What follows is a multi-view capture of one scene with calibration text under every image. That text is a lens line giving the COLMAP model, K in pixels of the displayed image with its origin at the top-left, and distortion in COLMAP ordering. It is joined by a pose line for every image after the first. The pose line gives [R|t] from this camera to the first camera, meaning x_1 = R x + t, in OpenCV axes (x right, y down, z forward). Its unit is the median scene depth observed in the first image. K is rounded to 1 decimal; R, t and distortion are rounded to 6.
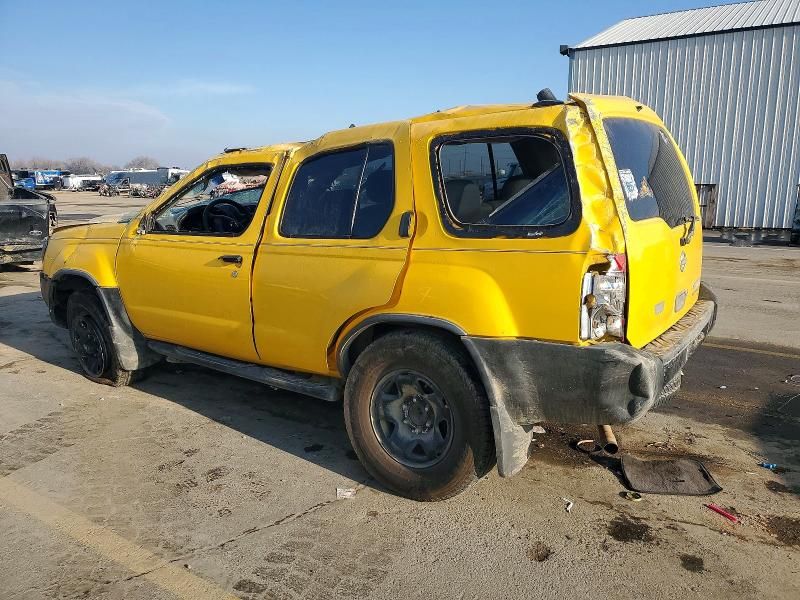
lens RADIAL K [[627.7, 0, 400.0], [0, 627.7, 300.0], [0, 0, 1]] dist [0.001474, 0.000404]
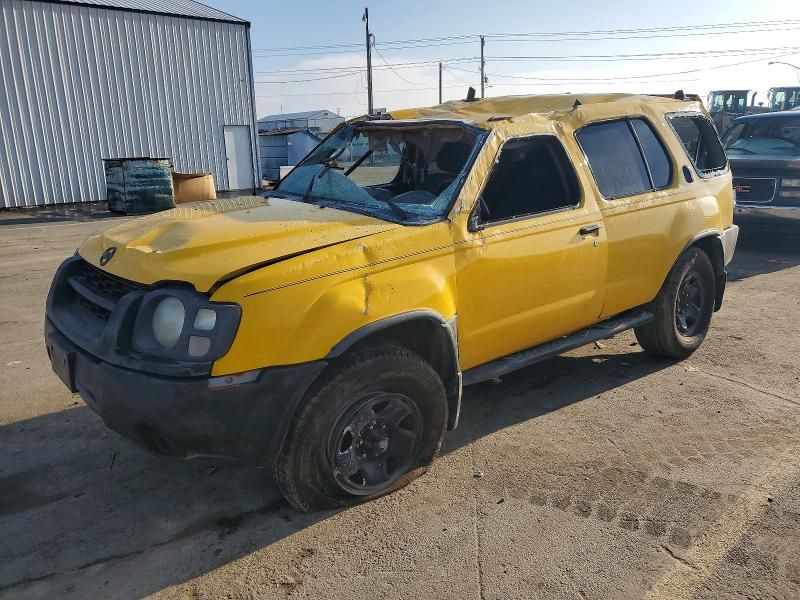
lens RADIAL K [[627.7, 0, 400.0], [0, 627.7, 300.0], [0, 0, 1]] dist [0.001474, 0.000404]
pose [[0.250336, -0.248961, 0.935601, -1.126755], [0.218248, 0.956009, 0.195996, -0.188997], [-0.943239, 0.155128, 0.293659, 0.867021]]
